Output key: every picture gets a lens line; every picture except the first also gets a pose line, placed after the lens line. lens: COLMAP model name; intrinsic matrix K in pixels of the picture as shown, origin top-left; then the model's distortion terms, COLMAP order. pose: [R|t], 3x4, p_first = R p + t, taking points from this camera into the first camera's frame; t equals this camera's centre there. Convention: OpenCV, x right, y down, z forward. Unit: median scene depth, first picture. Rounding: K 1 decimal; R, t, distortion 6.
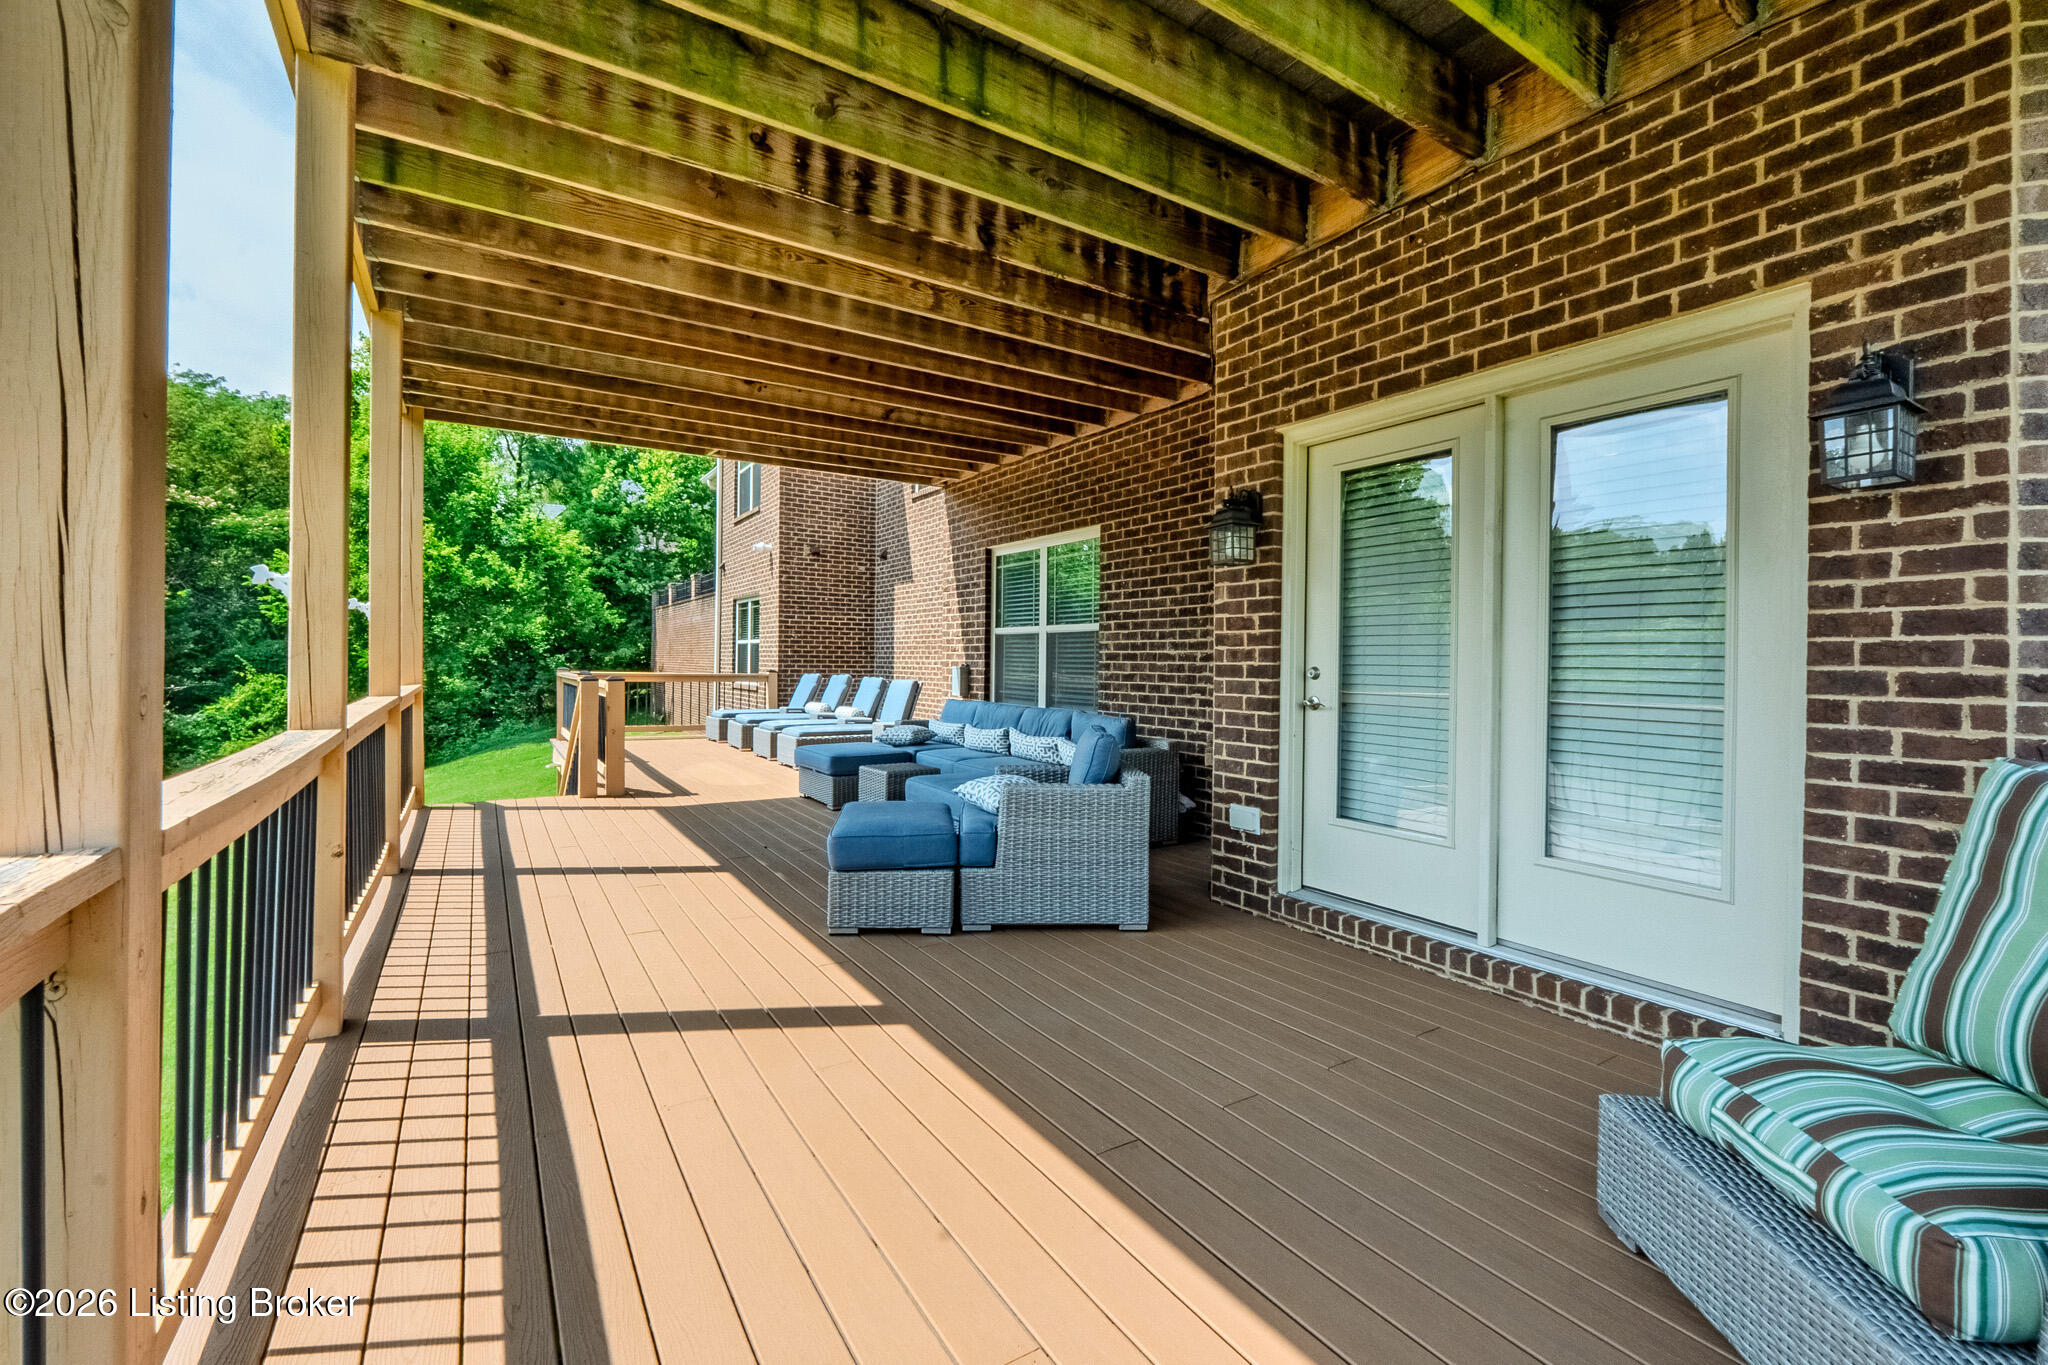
lens RADIAL K [[865.5, 0, 1024.0], [0, 865.5, 664.1], [0, 0, 1]] dist [-0.009365, 0.001262]
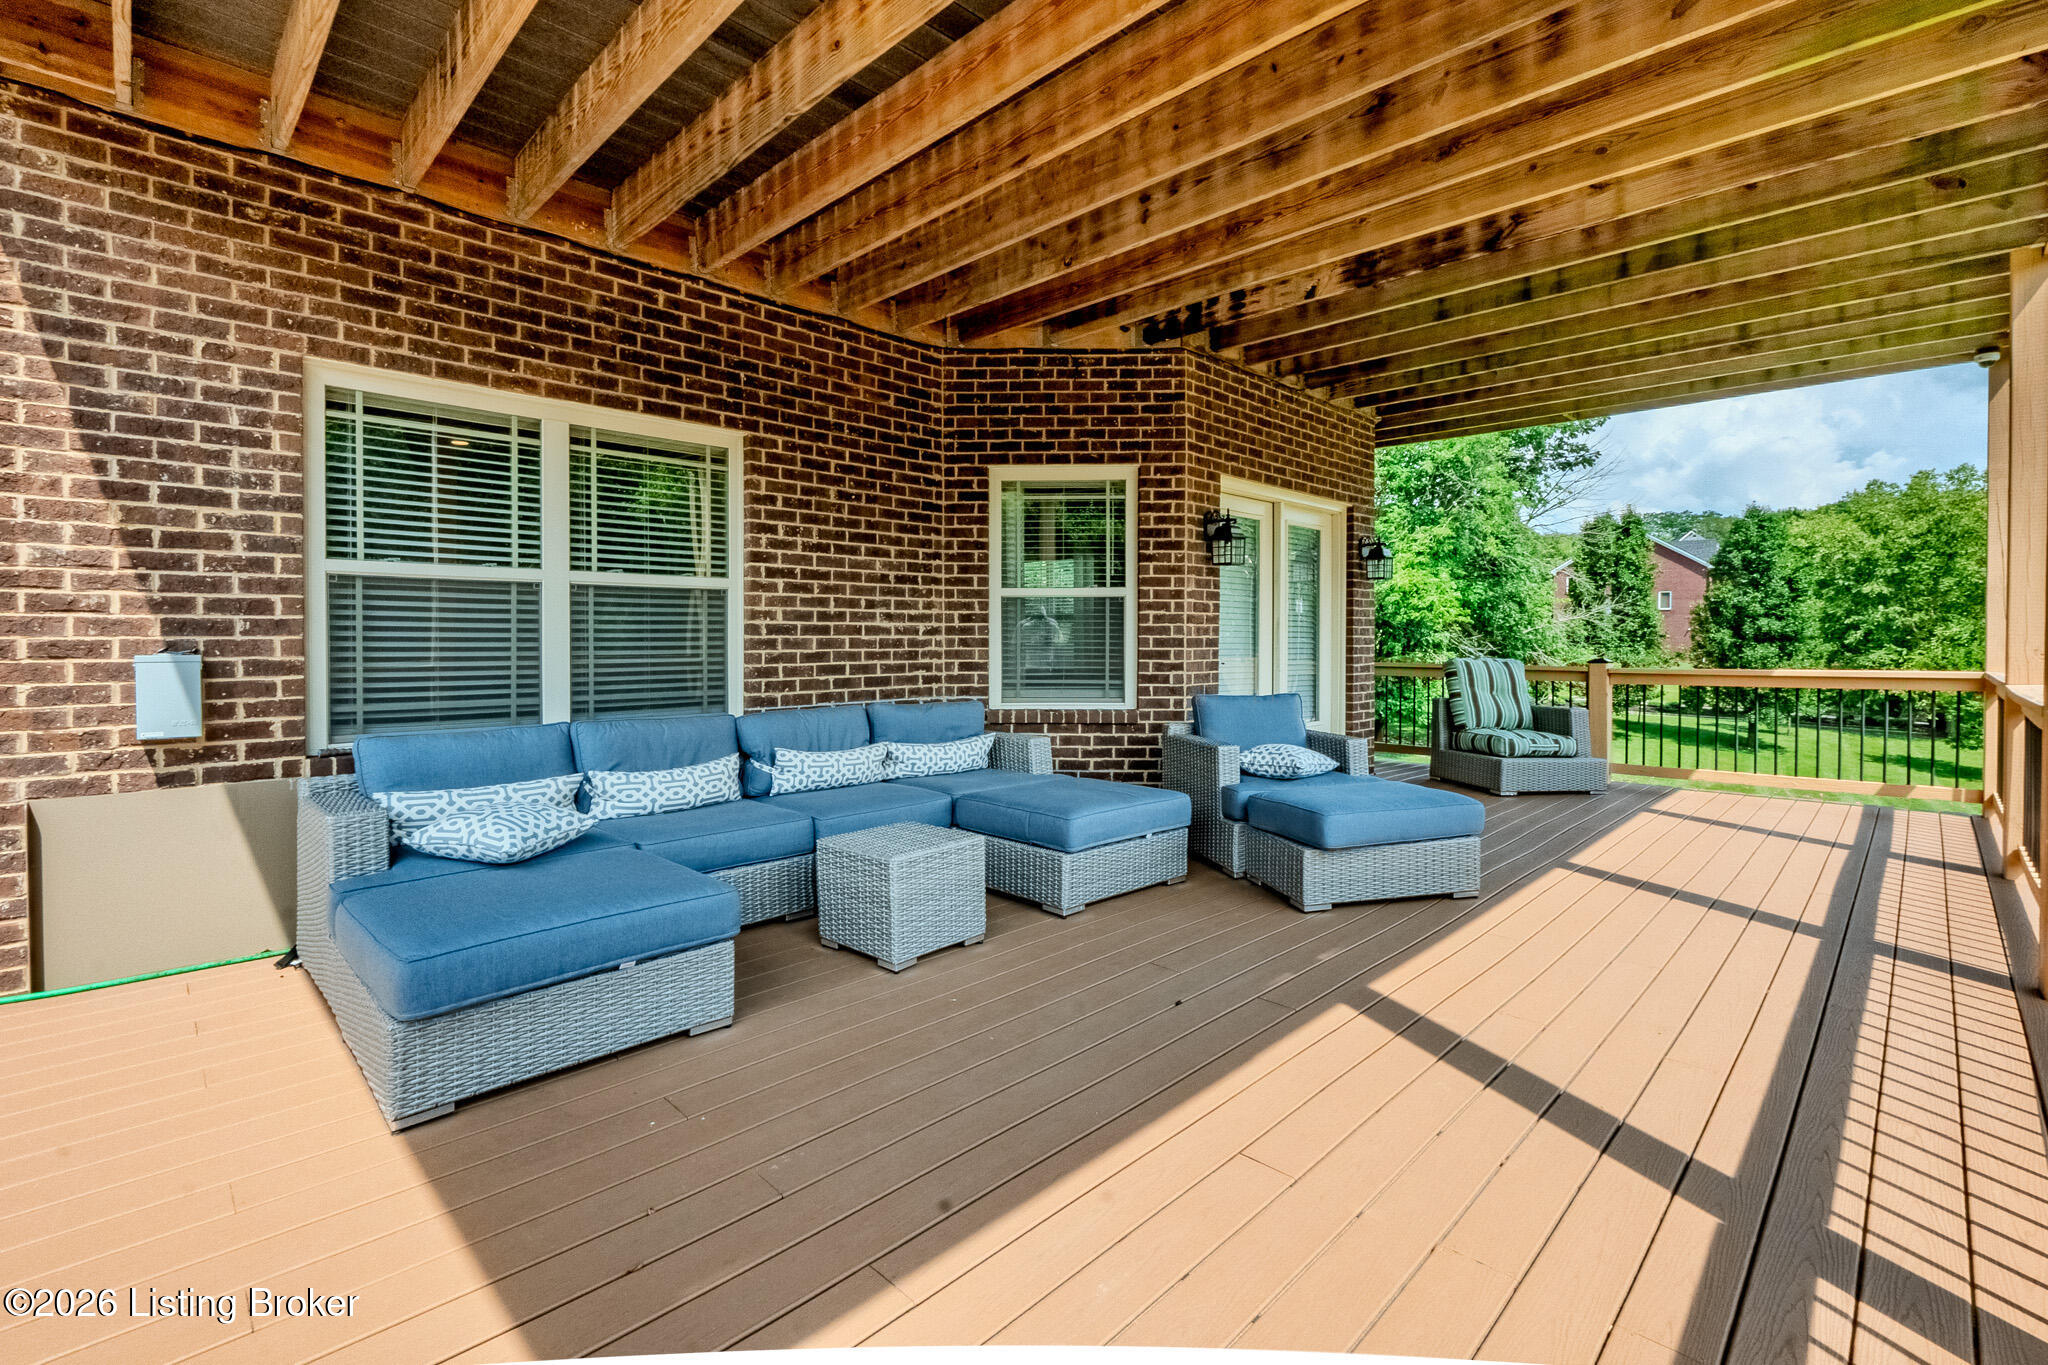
lens RADIAL K [[865.5, 0, 991.2], [0, 865.5, 653.3], [0, 0, 1]] dist [-0.009365, 0.001262]
pose [[-0.182416, -0.031553, 0.982715, -0.623549], [0.002914, 0.999463, 0.032632, -0.011850], [-0.983217, 0.008816, -0.182226, 0.956917]]
